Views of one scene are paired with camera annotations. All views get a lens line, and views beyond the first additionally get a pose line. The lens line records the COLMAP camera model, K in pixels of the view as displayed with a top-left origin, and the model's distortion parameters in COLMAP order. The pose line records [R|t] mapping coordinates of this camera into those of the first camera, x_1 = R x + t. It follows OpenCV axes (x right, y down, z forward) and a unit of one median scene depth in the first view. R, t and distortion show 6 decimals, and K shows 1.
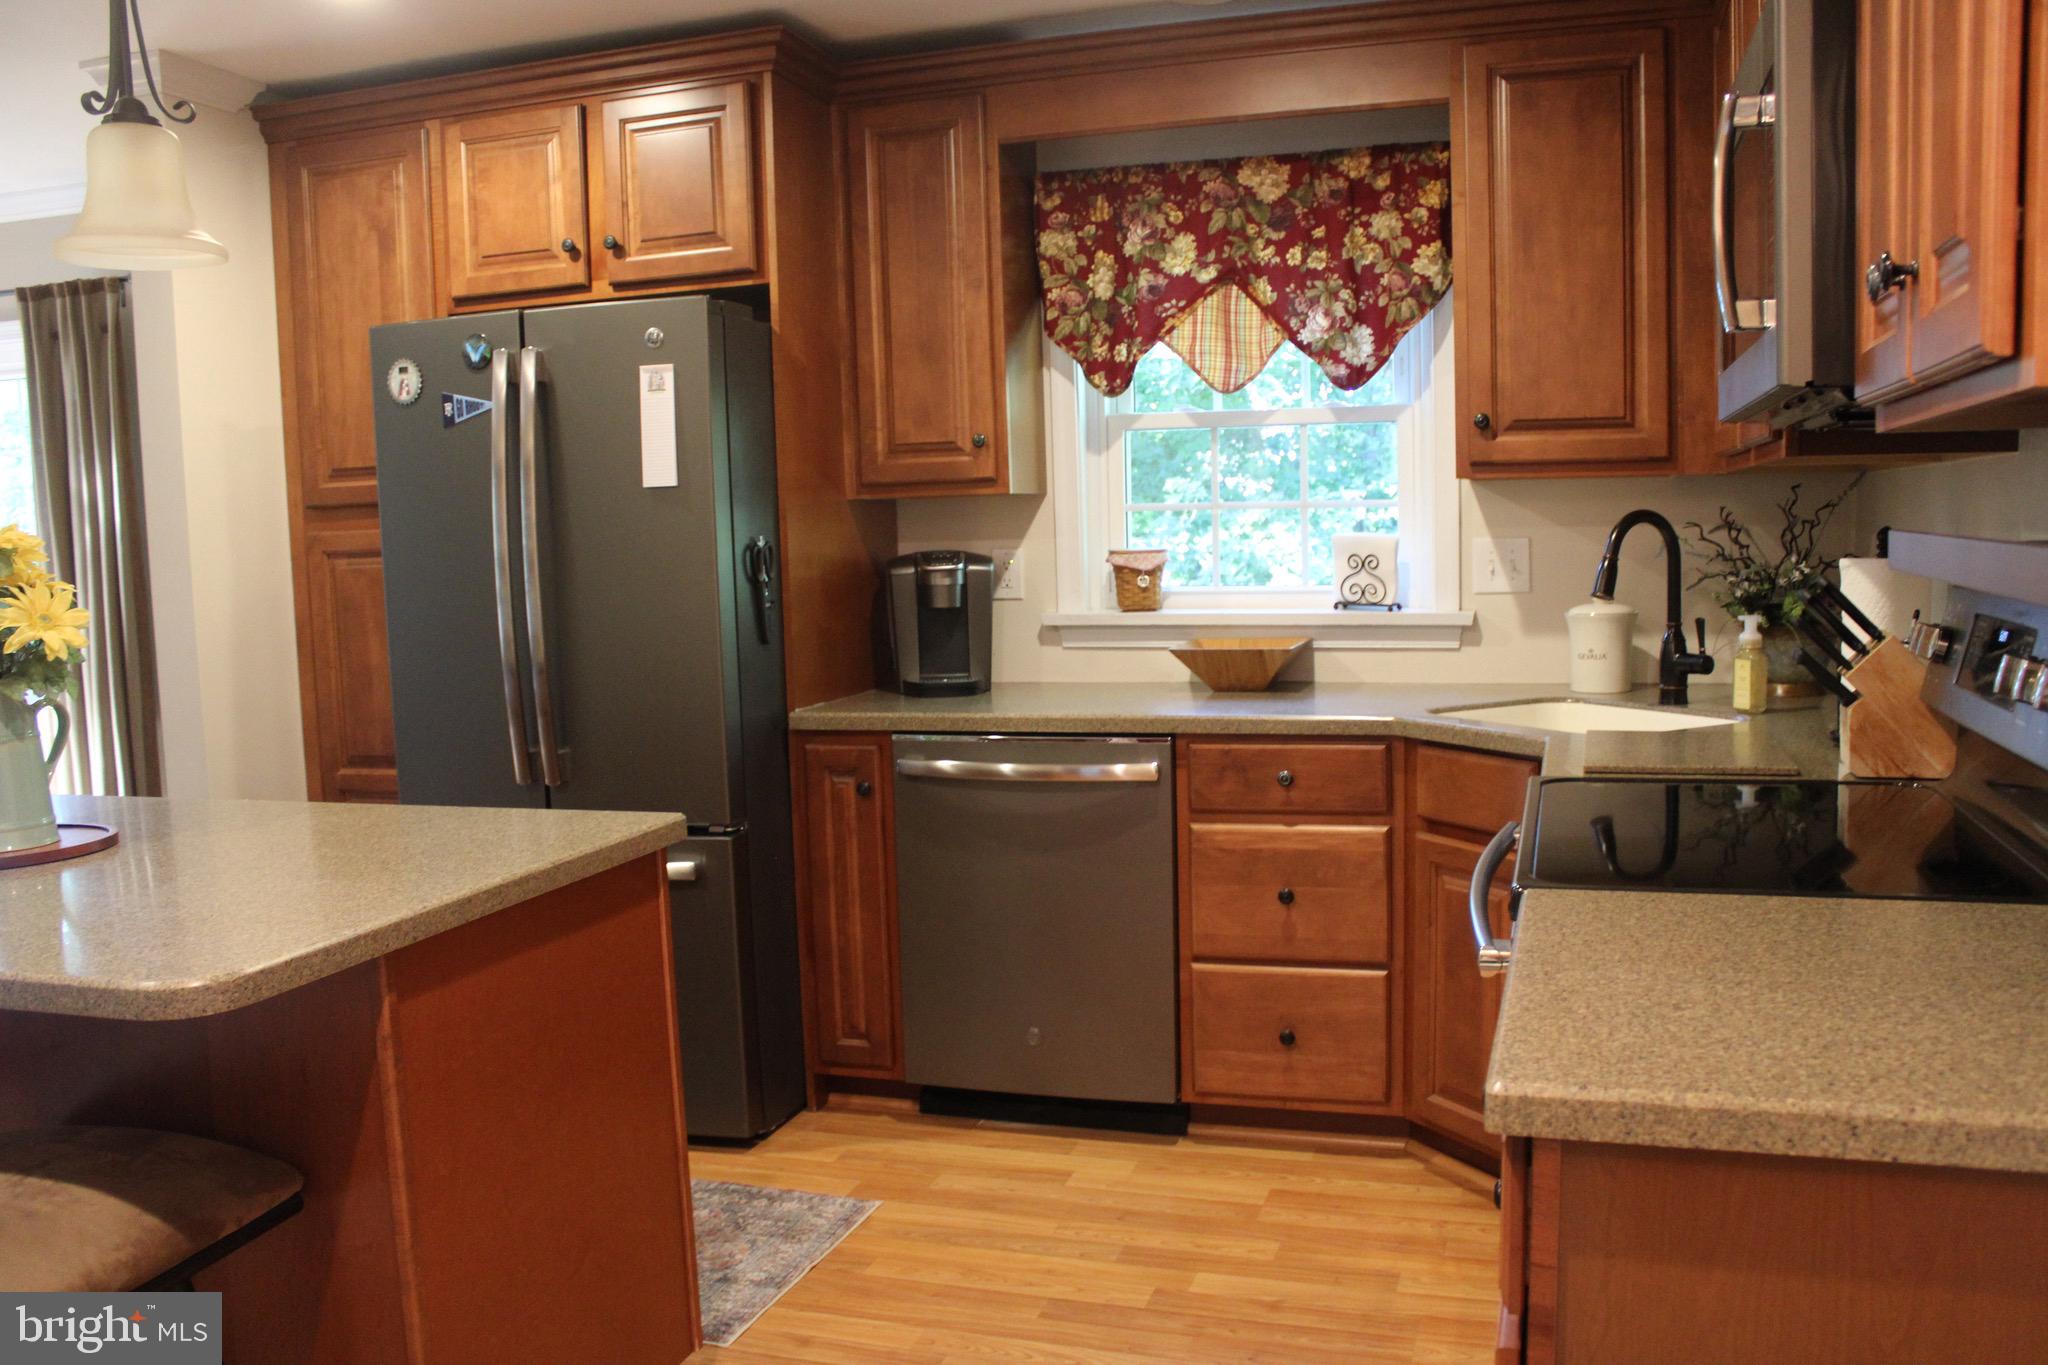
lens RADIAL K [[1691.0, 0, 1031.1], [0, 1691.0, 696.5], [0, 0, 1]] dist [-0.173210, 0.154199]
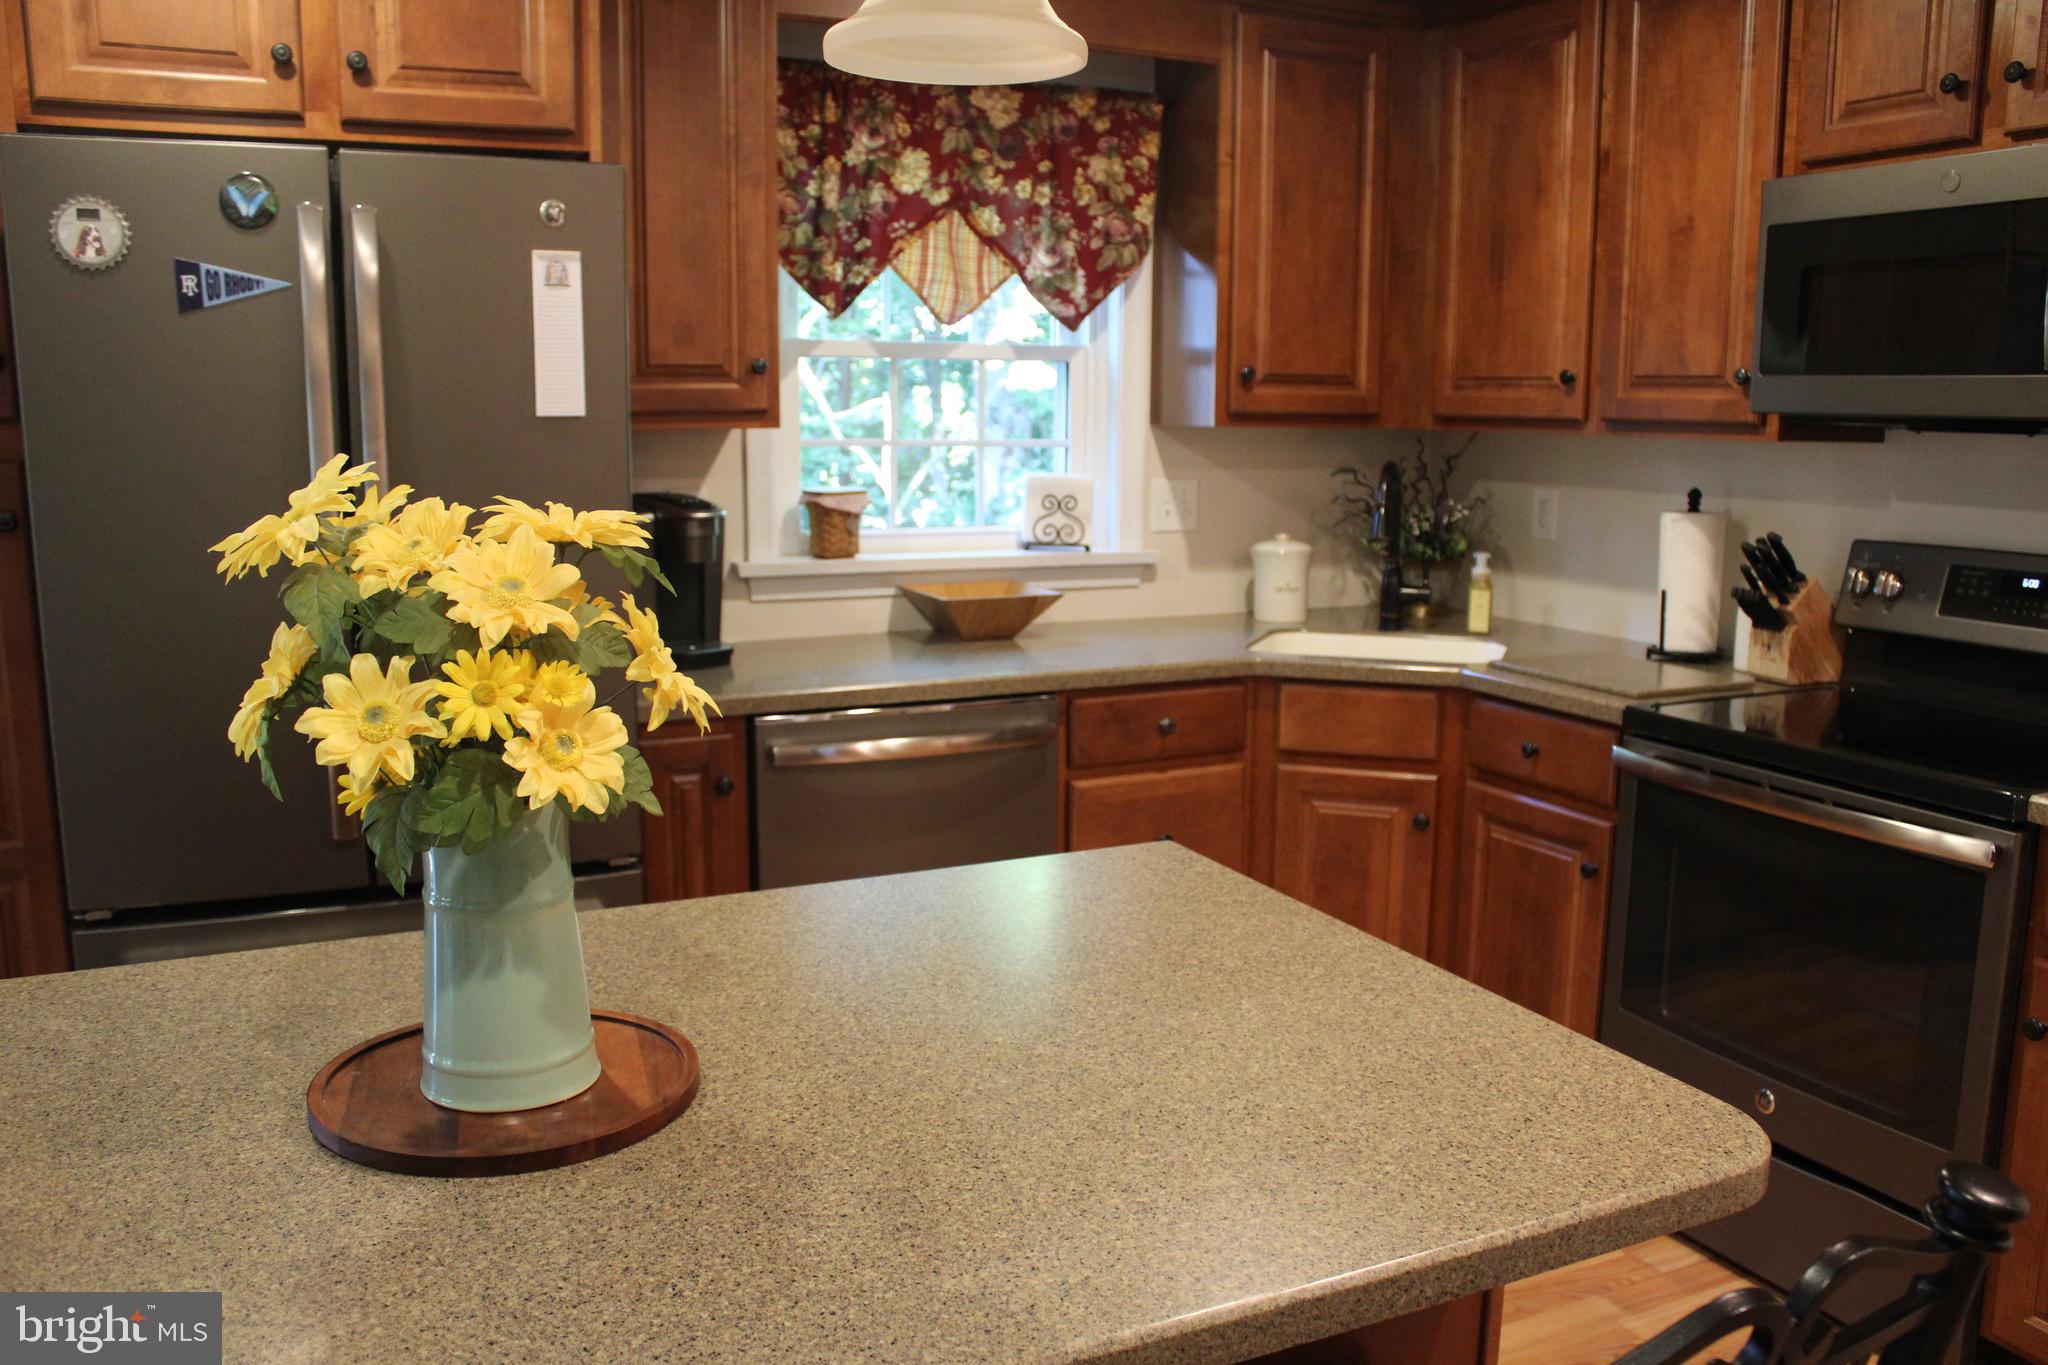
lens RADIAL K [[1691.0, 0, 1031.1], [0, 1691.0, 696.5], [0, 0, 1]] dist [-0.173210, 0.154199]
pose [[0.723176, -0.085013, 0.685412, -0.527076], [0.045105, 0.996090, 0.075957, -0.043292], [-0.689190, -0.024014, 0.724183, 0.286872]]
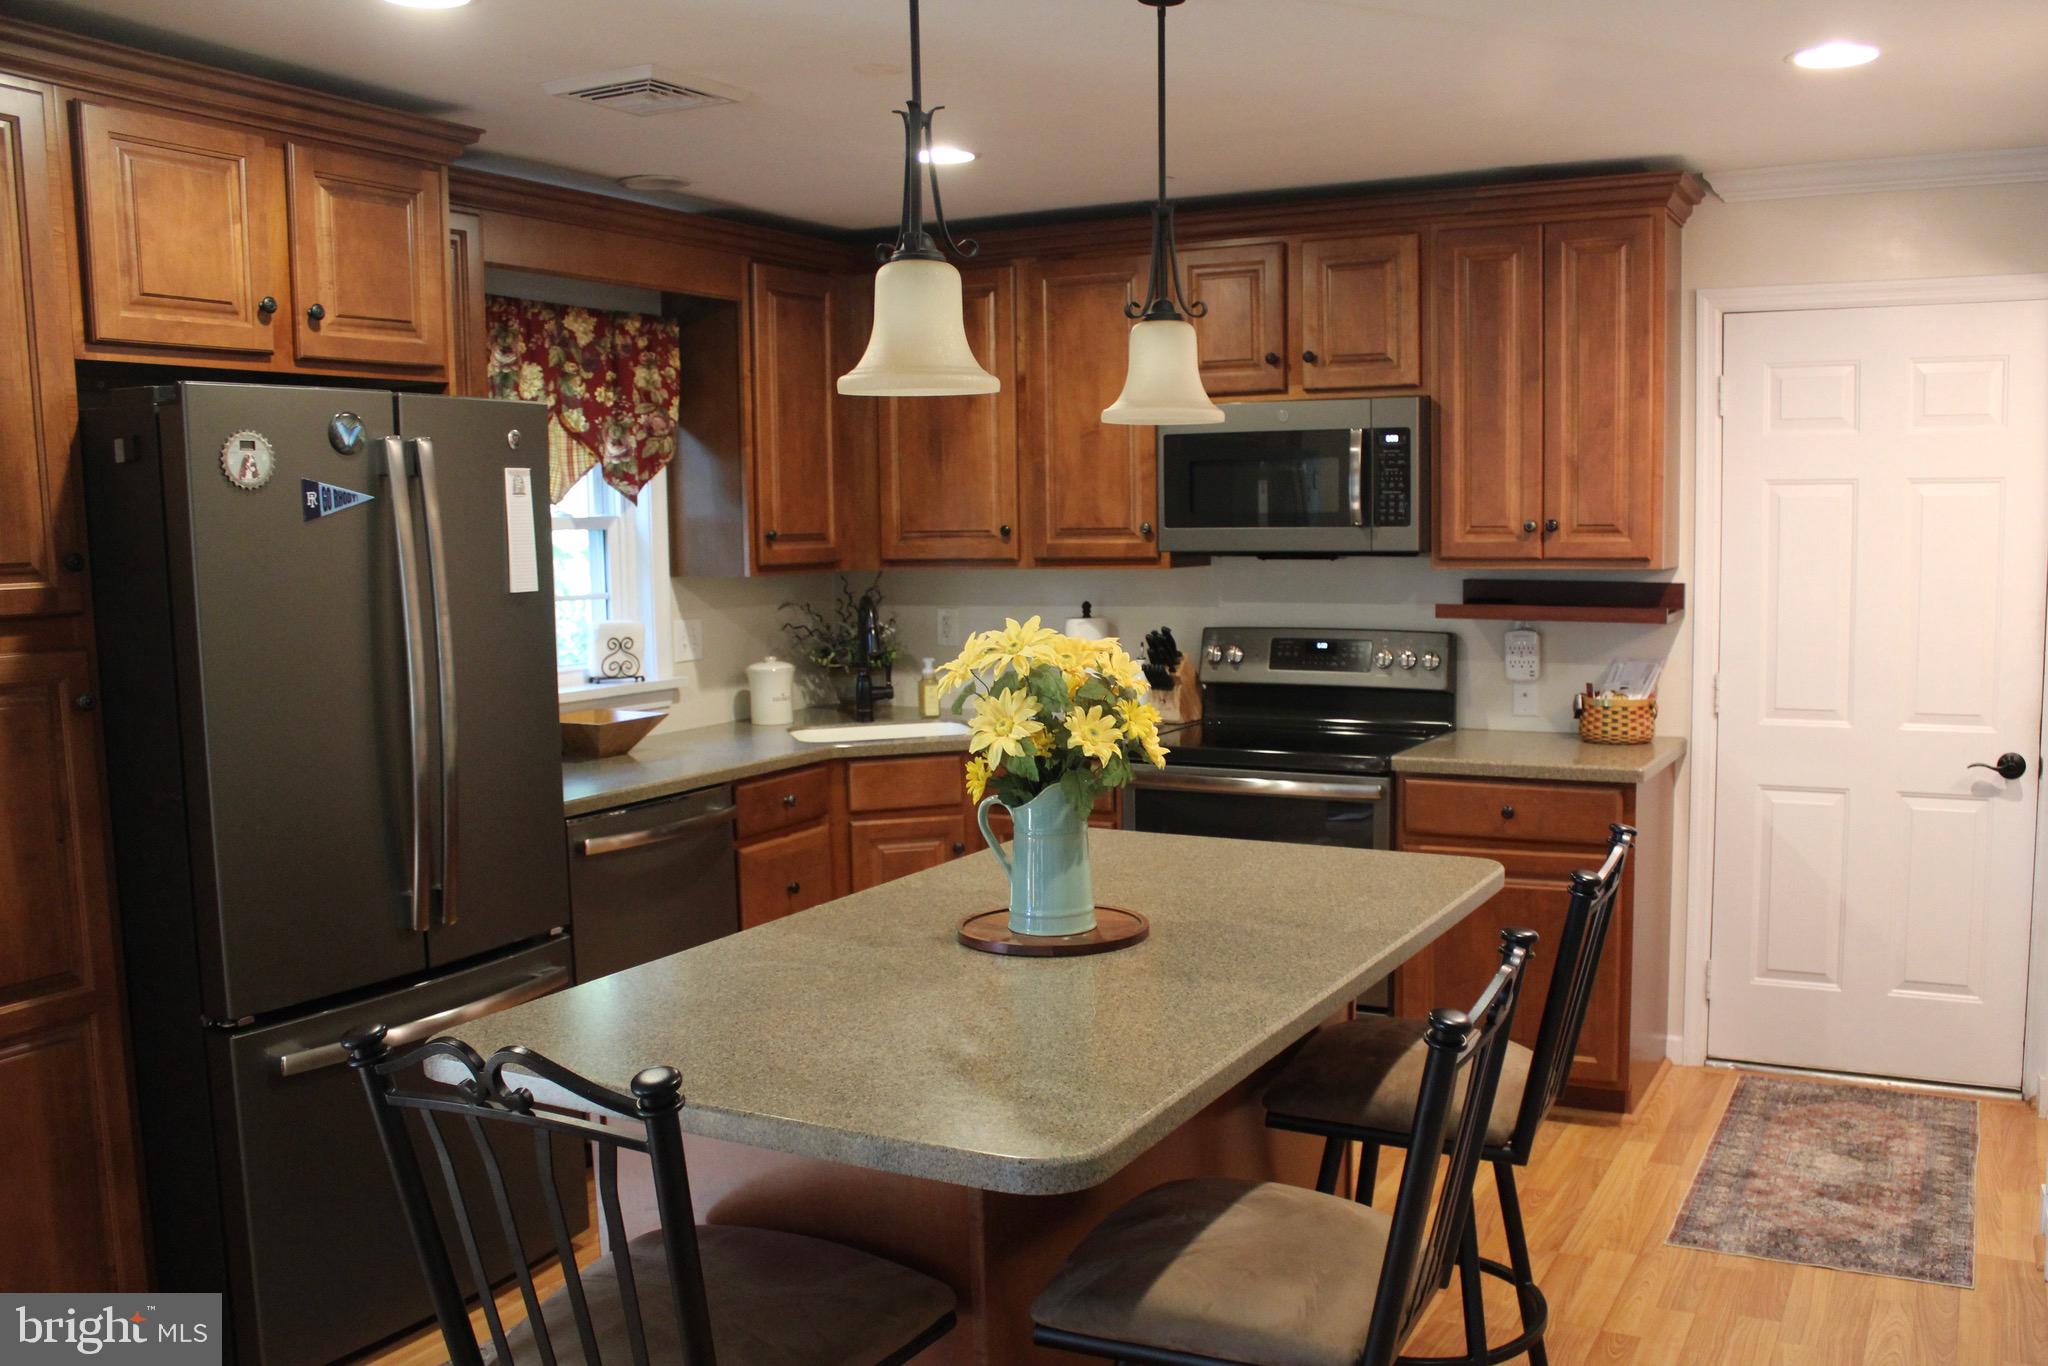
lens RADIAL K [[1817.8, 0, 1079.6], [0, 1817.8, 729.9], [0, 0, 1]] dist [-0.148849, 0.133178]
pose [[0.163022, -0.089301, 0.982573, -1.086923], [0.115529, 0.990772, 0.070878, -0.073808], [-0.979835, 0.101961, 0.171835, 0.456483]]
